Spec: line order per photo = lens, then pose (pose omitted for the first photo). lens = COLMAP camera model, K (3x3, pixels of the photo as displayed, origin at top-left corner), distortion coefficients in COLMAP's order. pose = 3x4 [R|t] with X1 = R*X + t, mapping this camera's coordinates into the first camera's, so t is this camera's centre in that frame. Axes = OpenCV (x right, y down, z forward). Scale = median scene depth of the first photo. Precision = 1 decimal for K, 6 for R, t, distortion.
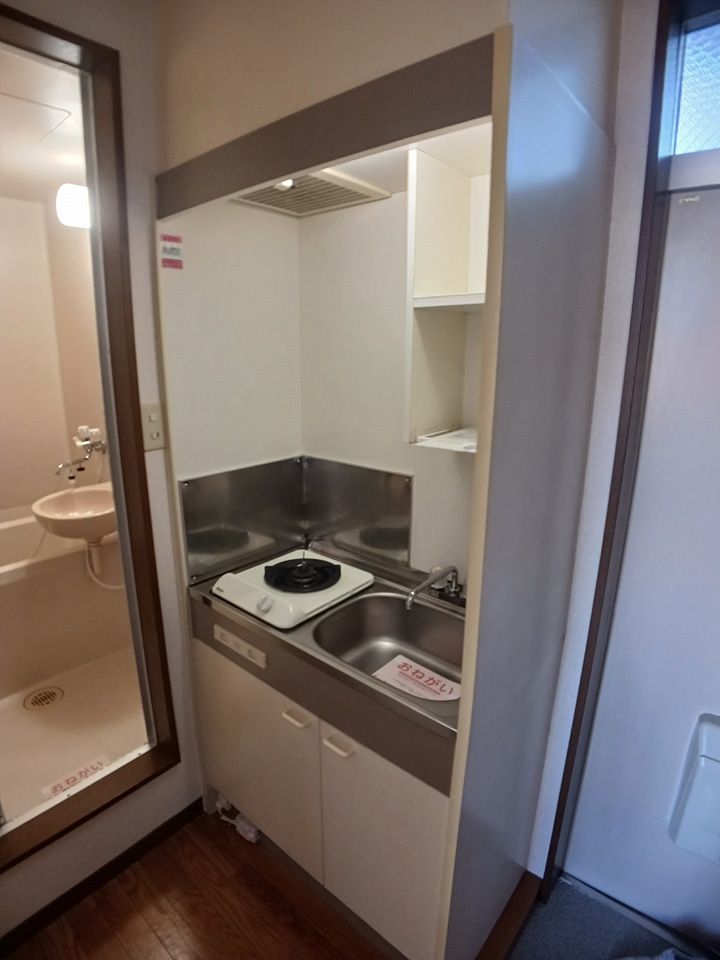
lens RADIAL K [[511.3, 0, 360.0], [0, 511.3, 480.0], [0, 0, 1]] dist [-0.088985, 0.012129]
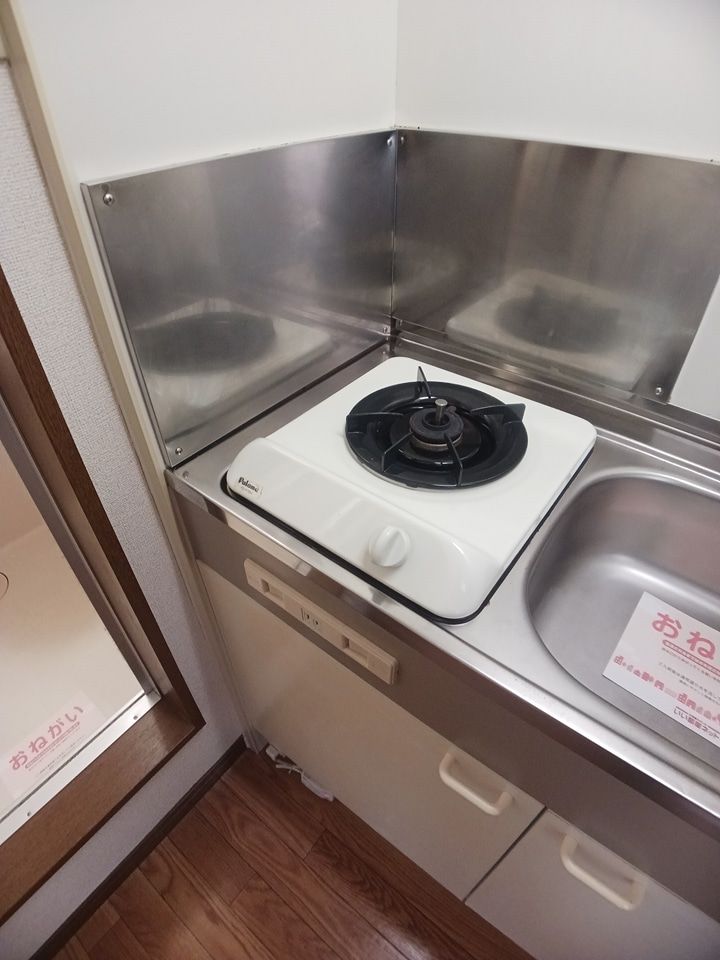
lens RADIAL K [[511.3, 0, 360.0], [0, 511.3, 480.0], [0, 0, 1]] dist [-0.088985, 0.012129]
pose [[0.998797, -0.039570, 0.028949, -0.188430], [0.022555, 0.895099, 0.445296, 0.033089], [-0.043532, -0.444108, 0.894915, 0.602935]]
